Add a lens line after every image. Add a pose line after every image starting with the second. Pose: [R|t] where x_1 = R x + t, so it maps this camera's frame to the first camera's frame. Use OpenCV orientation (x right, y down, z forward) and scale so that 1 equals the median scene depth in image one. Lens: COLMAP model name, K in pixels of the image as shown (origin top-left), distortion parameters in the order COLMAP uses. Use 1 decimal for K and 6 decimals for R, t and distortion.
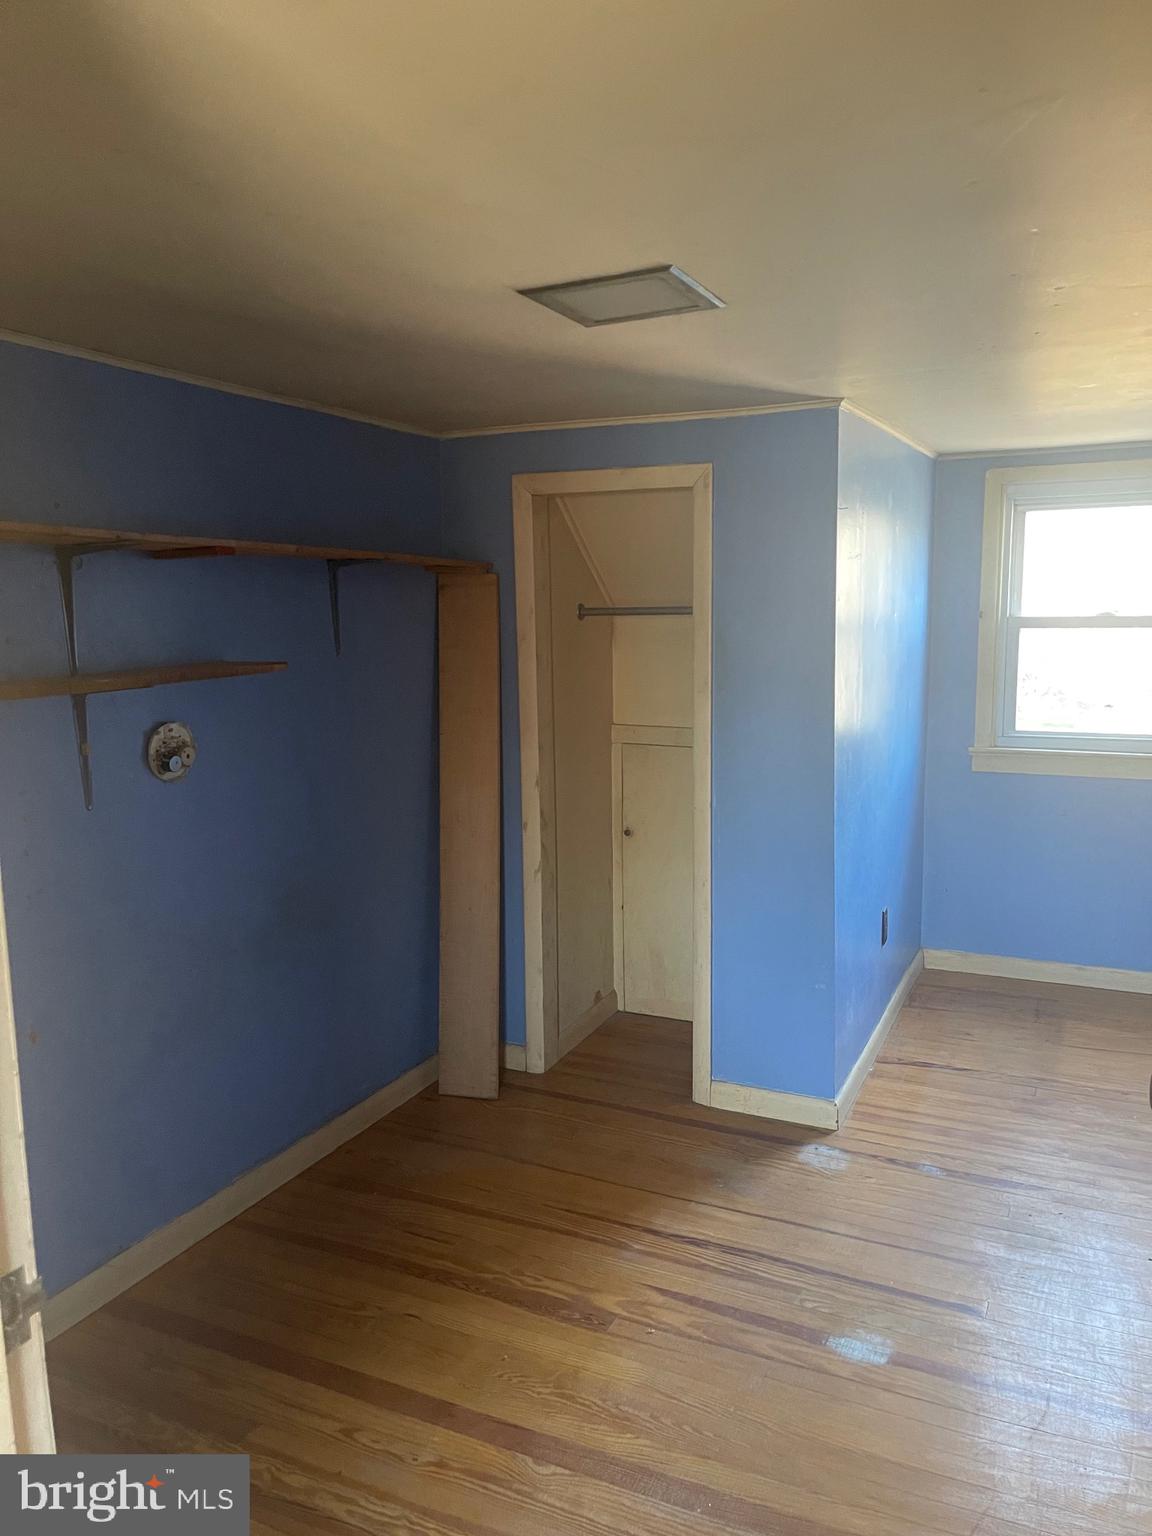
lens RADIAL K [[1132.8, 0, 612.3], [0, 1132.8, 764.7], [0, 0, 1]] dist [0.002709, -0.000370]
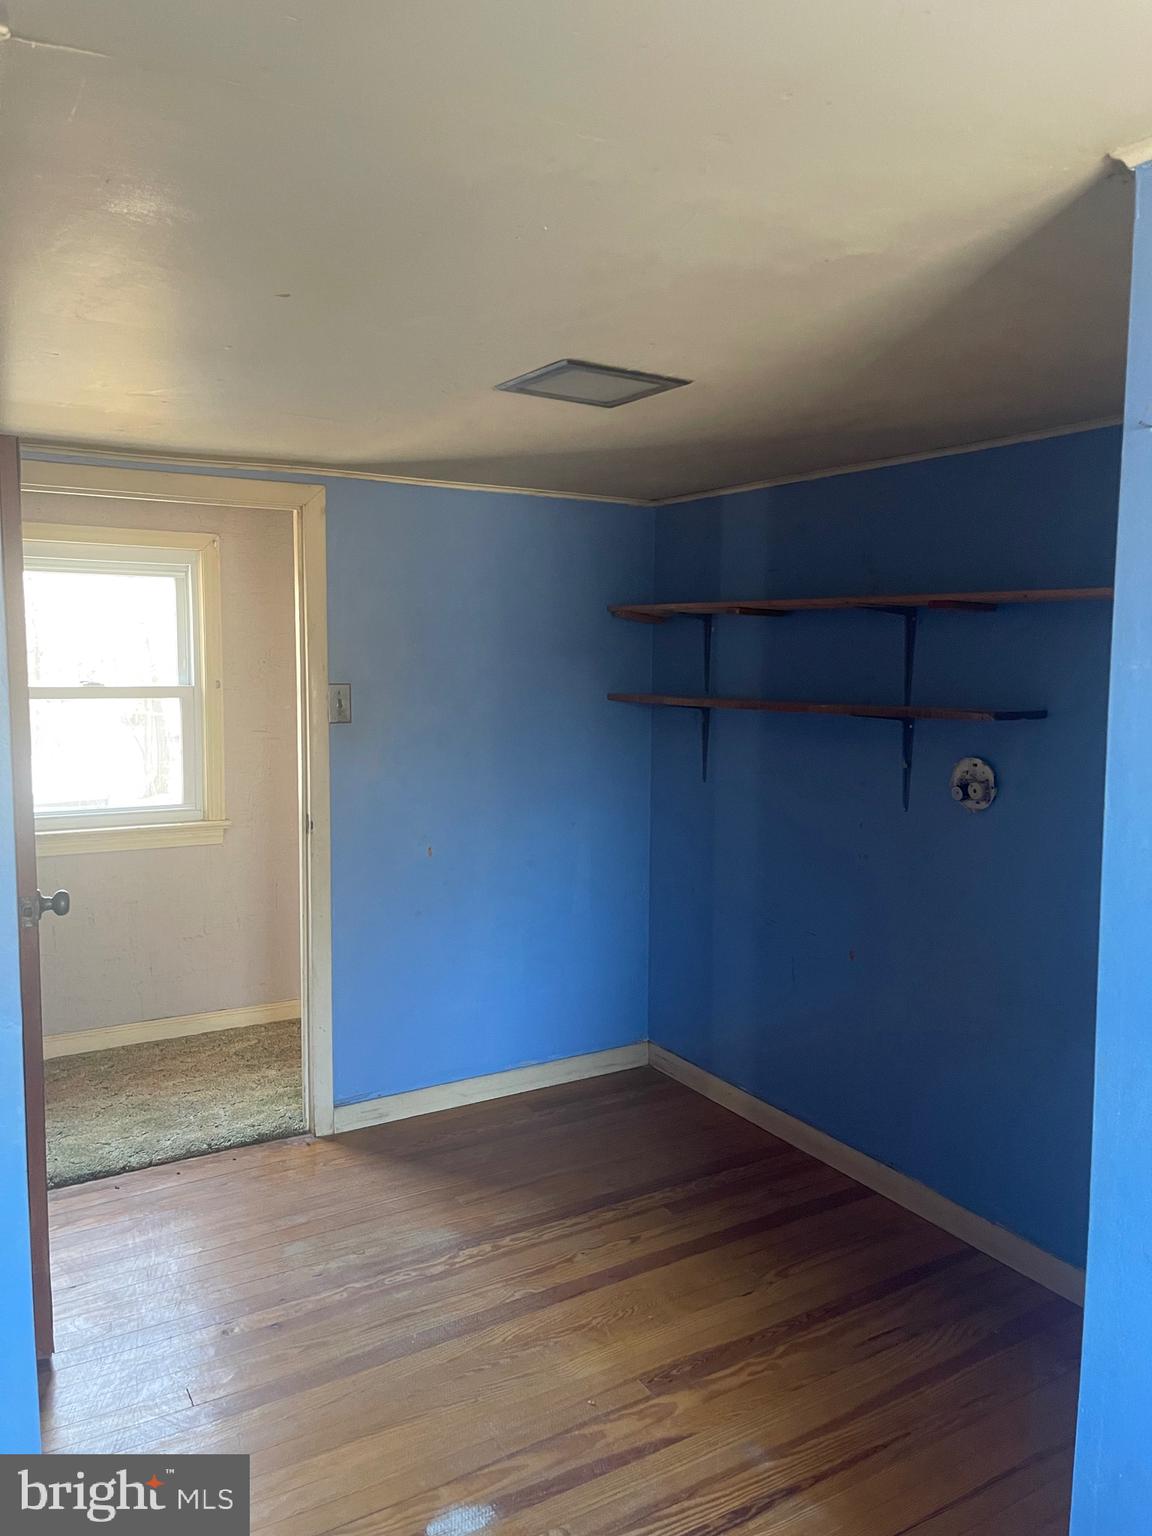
lens RADIAL K [[1177.1, 0, 568.3], [0, 1177.1, 779.6], [0, 0, 1]] dist [0.074868, -0.105352]
pose [[-0.571816, 0.105121, -0.813619, 0.782583], [-0.109591, 0.973080, 0.202746, -0.209472], [0.813029, 0.205099, -0.544902, 1.332586]]
